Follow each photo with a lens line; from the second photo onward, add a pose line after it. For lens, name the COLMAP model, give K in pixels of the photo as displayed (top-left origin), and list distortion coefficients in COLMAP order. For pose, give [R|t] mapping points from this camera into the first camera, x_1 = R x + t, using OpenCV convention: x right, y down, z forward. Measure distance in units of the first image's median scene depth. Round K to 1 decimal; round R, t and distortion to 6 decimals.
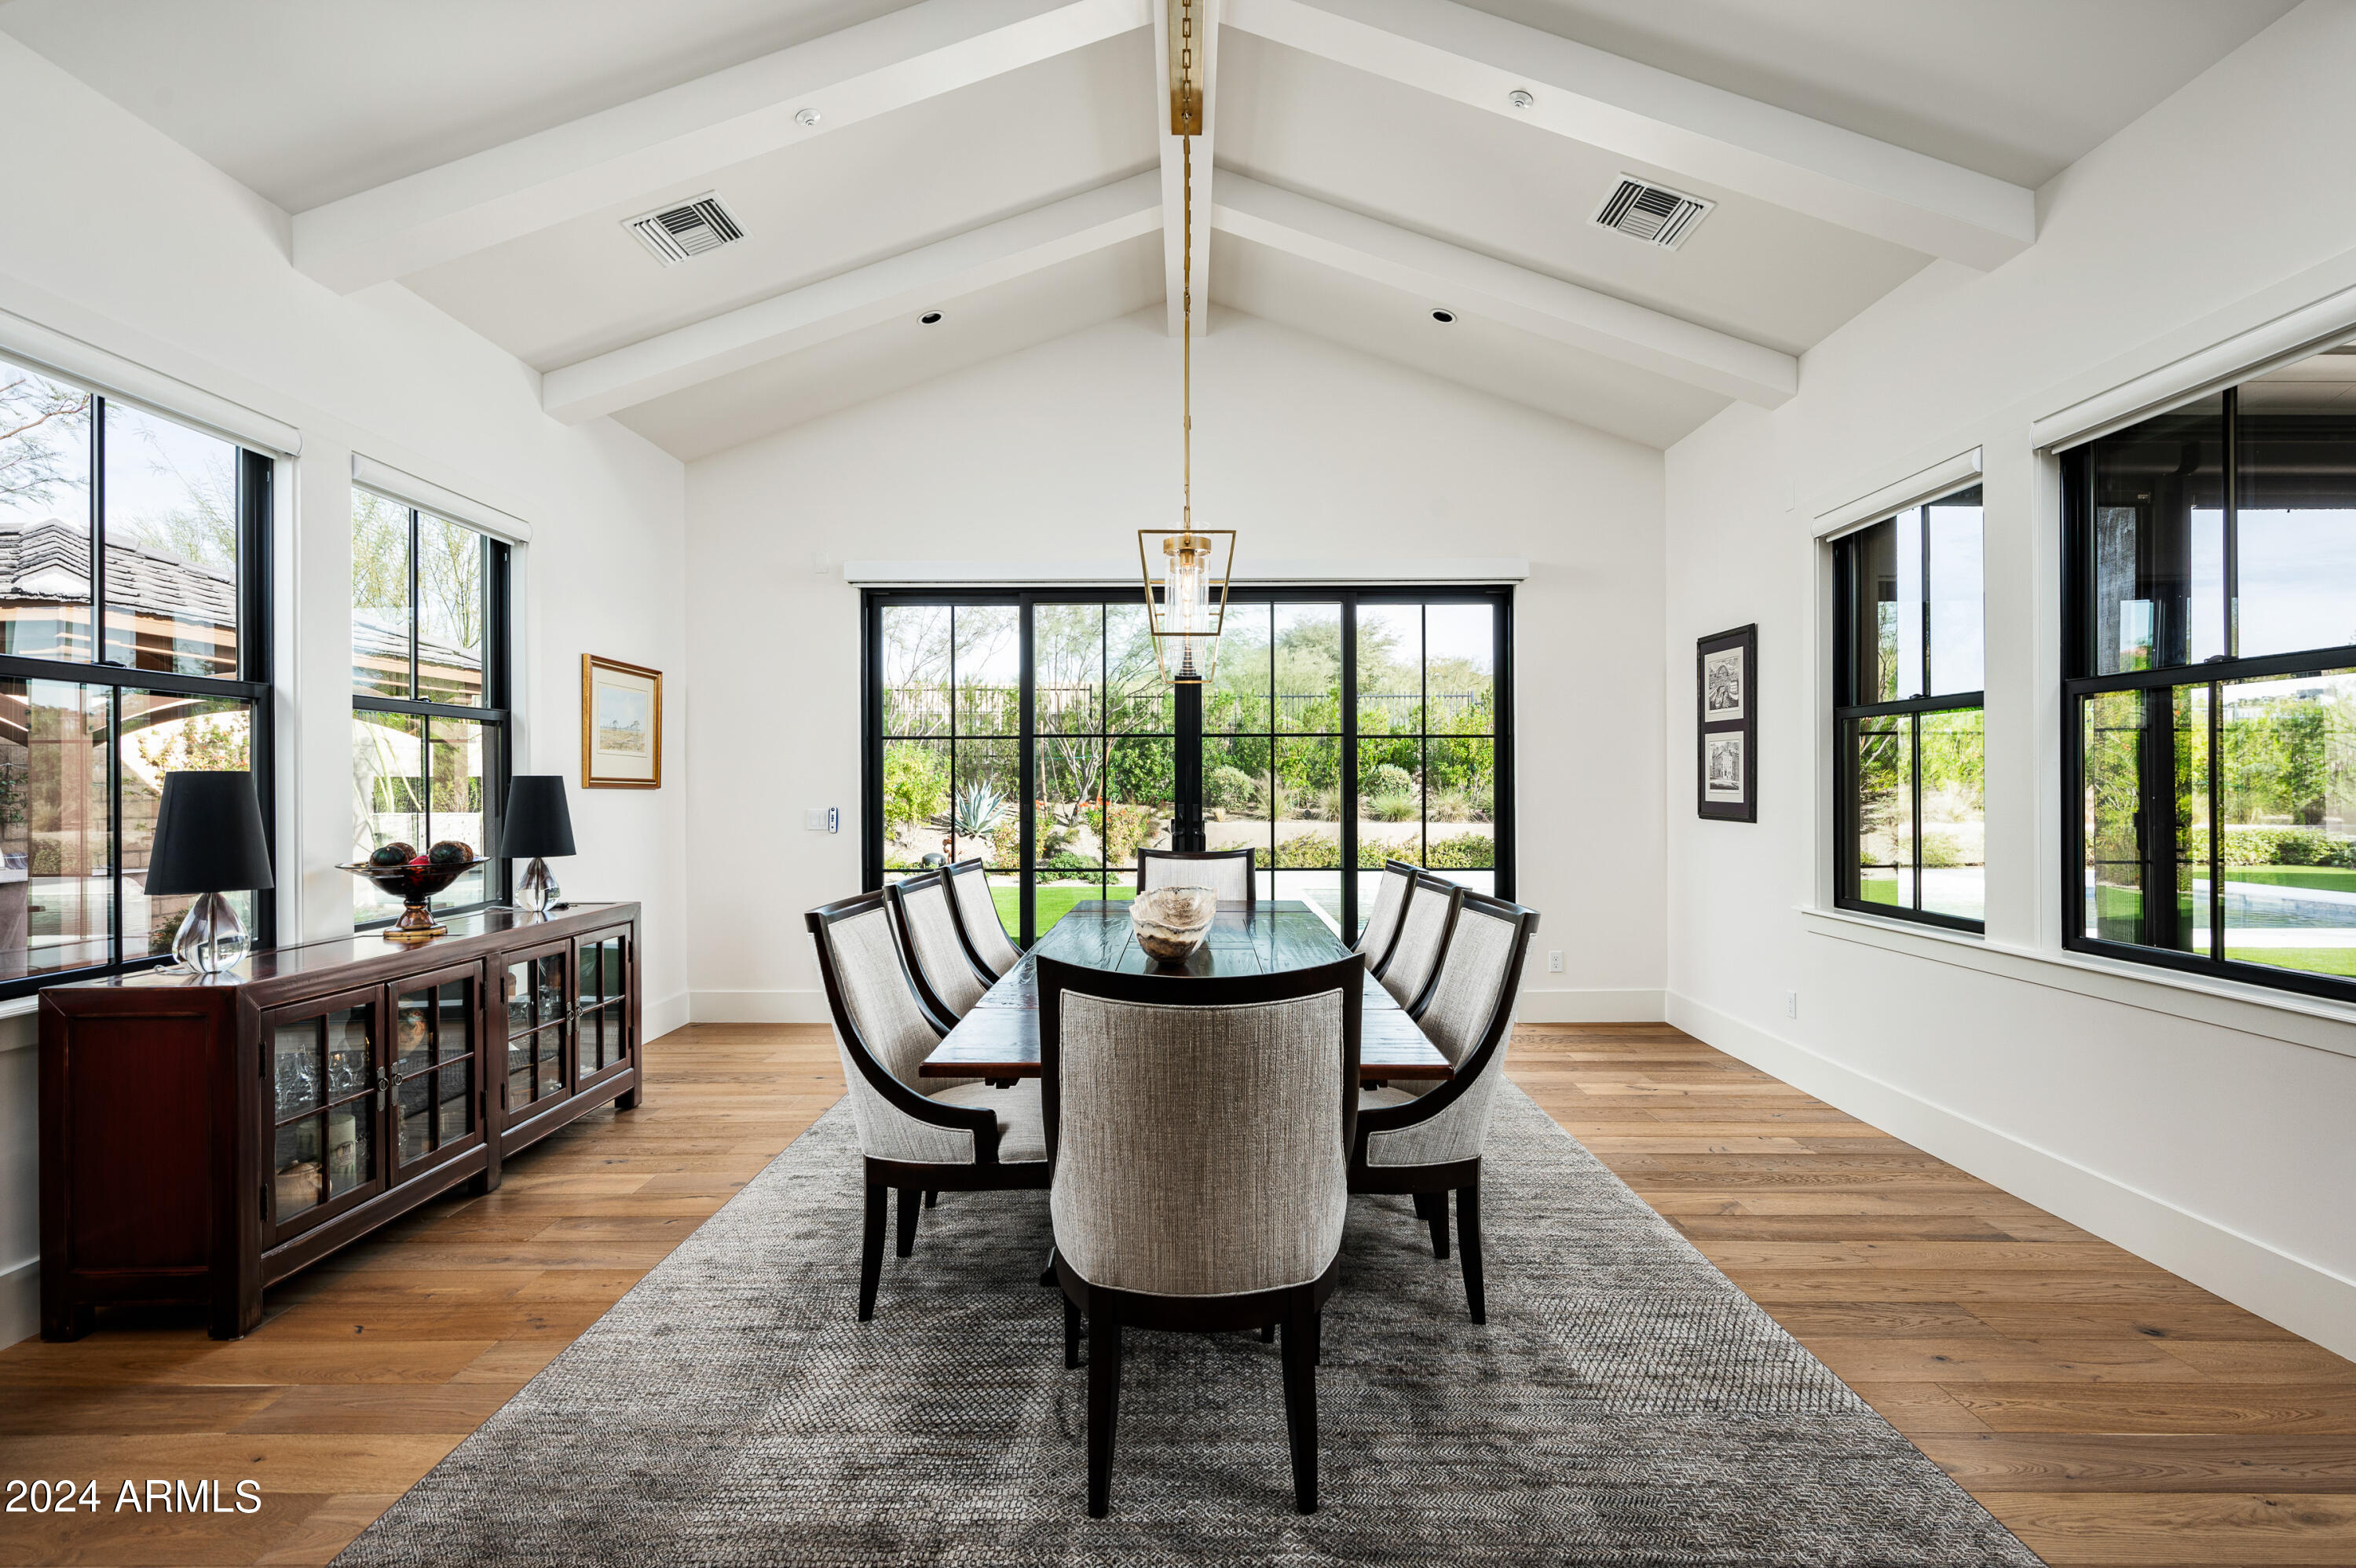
lens RADIAL K [[1132.4, 0, 1178.6], [0, 1132.4, 787.8], [0, 0, 1]] dist [0.000070, -0.000015]
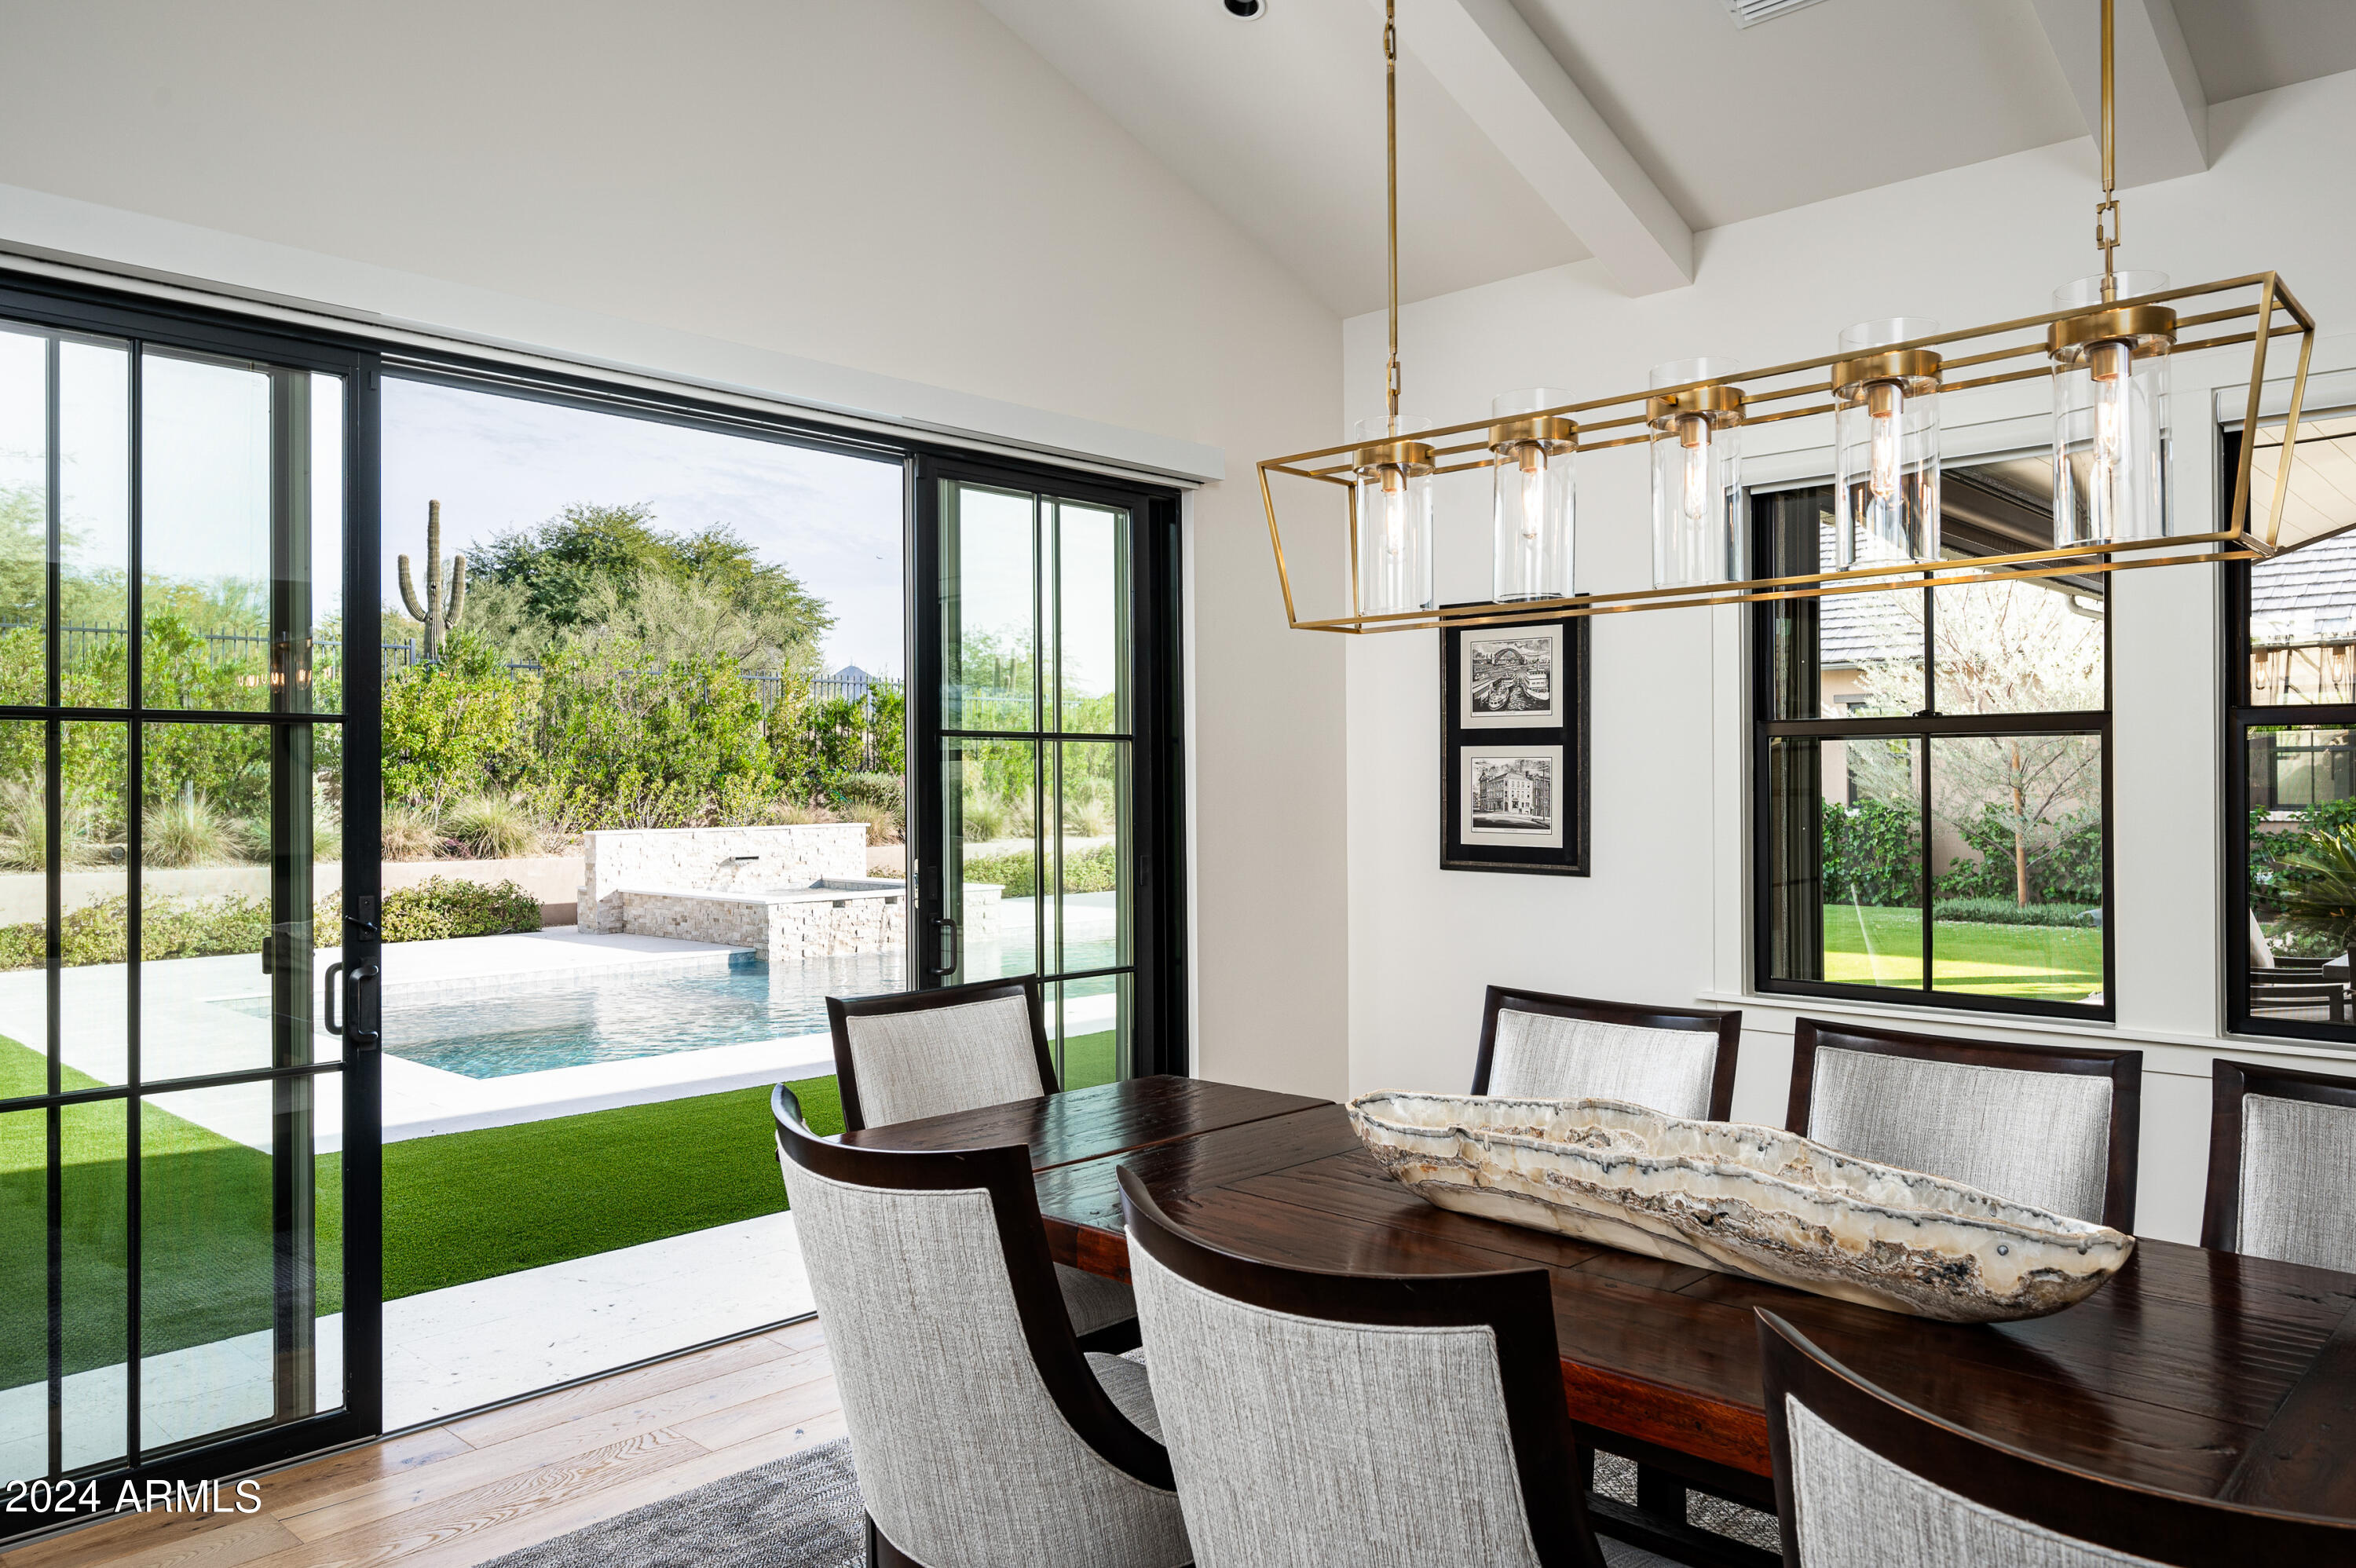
lens RADIAL K [[1611.1, 0, 1177.2], [0, 1611.1, 785.0], [0, 0, 1]] dist [-0.002111, -0.002906]
pose [[0.675127, 0.003472, 0.737693, -0.373540], [-0.000645, 0.999991, -0.004117, -0.020279], [-0.737701, 0.002304, 0.675123, 0.474552]]
